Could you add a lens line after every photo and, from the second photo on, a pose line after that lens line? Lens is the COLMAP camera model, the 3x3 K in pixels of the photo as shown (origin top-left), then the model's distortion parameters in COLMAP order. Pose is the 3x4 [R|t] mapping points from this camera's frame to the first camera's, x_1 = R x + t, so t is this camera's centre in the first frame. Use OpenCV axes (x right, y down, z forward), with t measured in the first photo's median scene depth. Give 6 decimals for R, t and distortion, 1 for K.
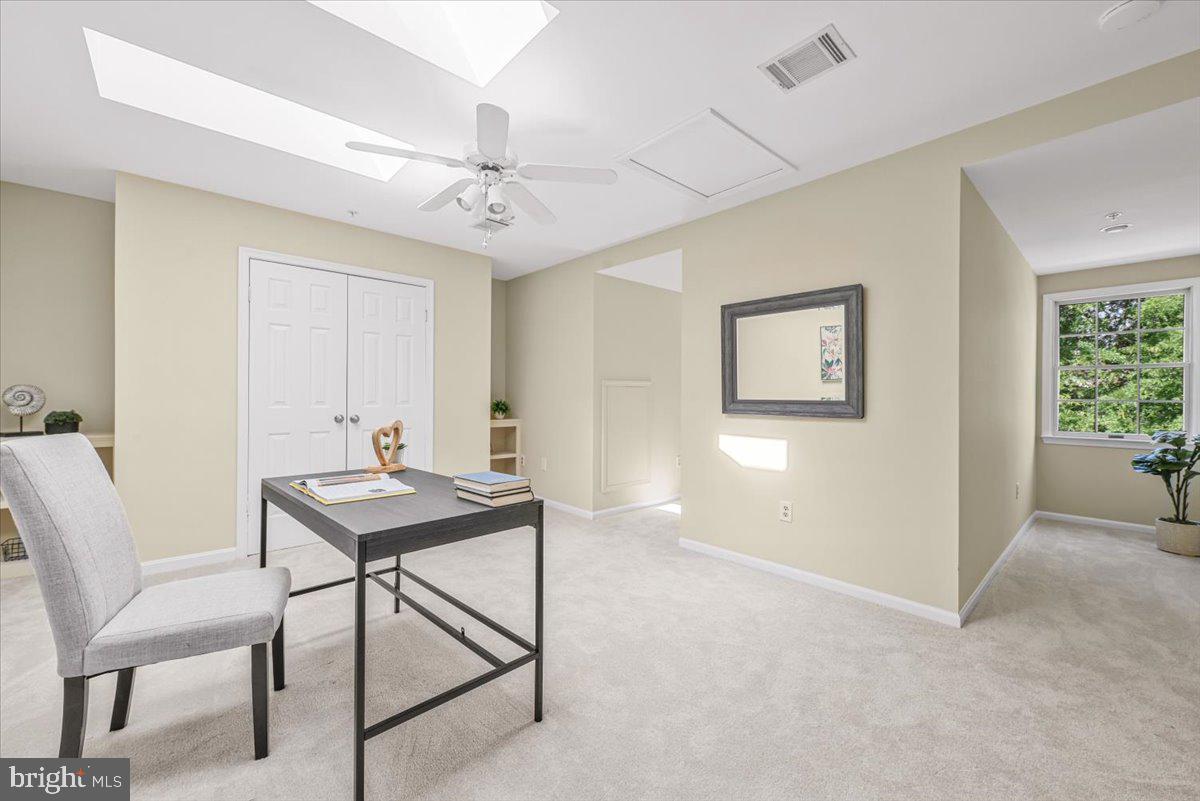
lens RADIAL K [[471.8, 0, 600.3], [0, 471.8, 395.2], [0, 0, 1]] dist [0.000853, 0.000063]
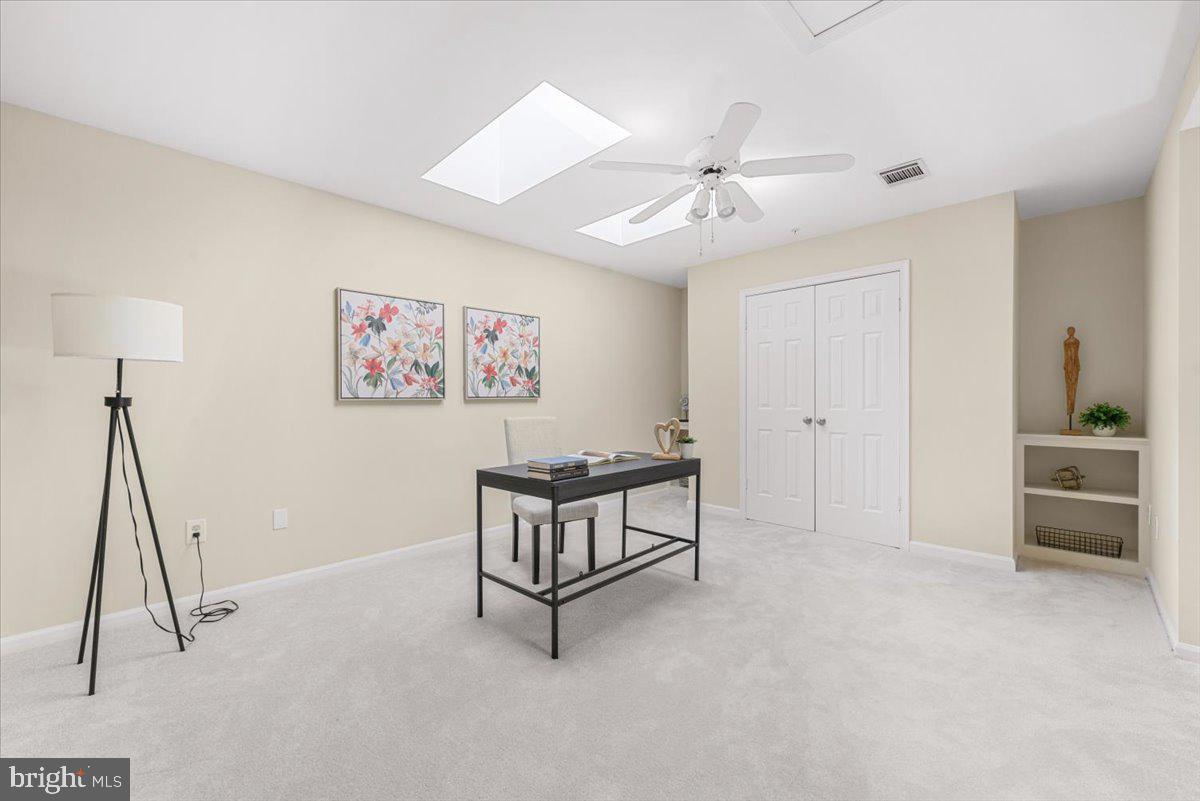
lens RADIAL K [[462.2, 0, 600.0], [0, 462.2, 400.5], [0, 0, 1]] dist [0.000212, 0.000018]
pose [[0.058191, -0.003587, -0.998299, 0.476613], [0.005938, 0.999977, -0.003247, 0.005007], [0.998288, -0.005739, 0.058211, 0.456958]]
